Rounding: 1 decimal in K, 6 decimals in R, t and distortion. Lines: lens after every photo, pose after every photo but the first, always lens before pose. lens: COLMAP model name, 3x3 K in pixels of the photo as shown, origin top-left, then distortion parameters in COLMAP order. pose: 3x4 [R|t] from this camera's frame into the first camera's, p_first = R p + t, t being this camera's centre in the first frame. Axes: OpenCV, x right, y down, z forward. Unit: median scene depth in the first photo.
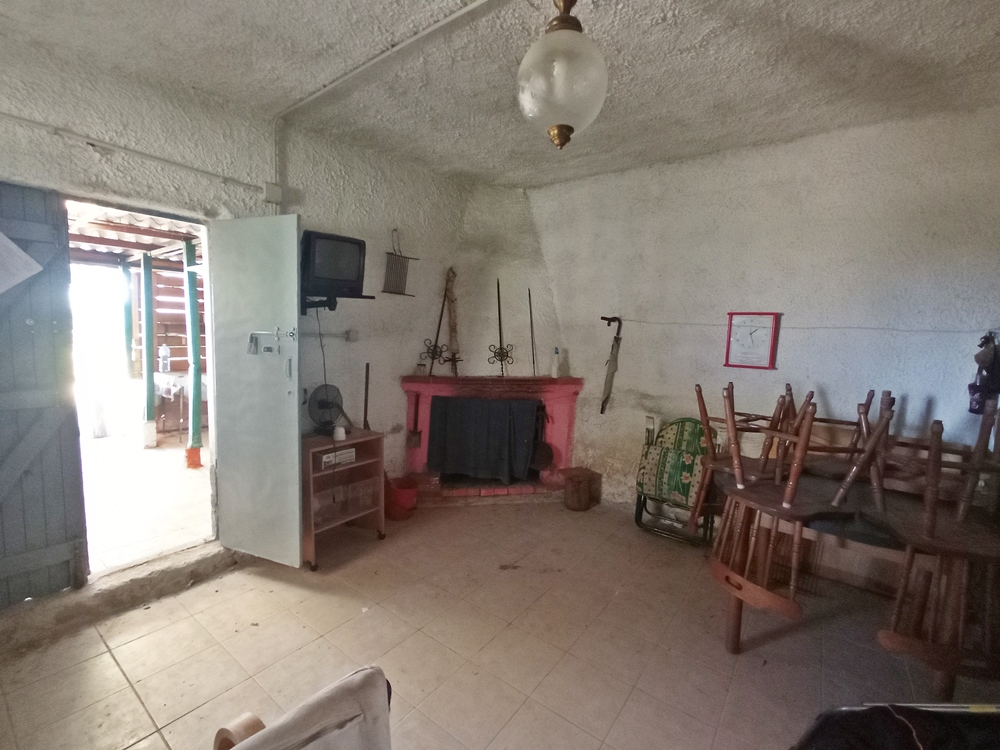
lens RADIAL K [[440.8, 0, 500.0], [0, 440.8, 375.0], [0, 0, 1]] dist [-0.002002, 0.000000]
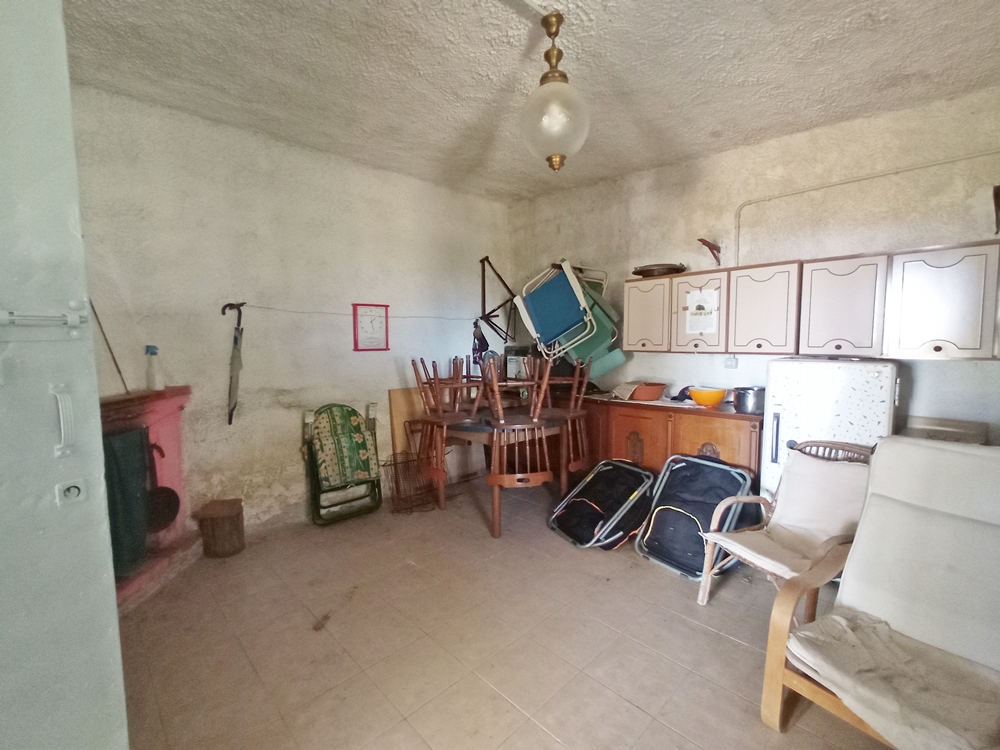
lens RADIAL K [[440.8, 0, 500.0], [0, 440.8, 375.0], [0, 0, 1]] dist [-0.002002, 0.000000]
pose [[0.170041, -0.120671, 0.978021, -0.492428], [0.110263, 0.988572, 0.102802, -0.031341], [-0.979249, 0.090359, 0.181403, 0.398831]]
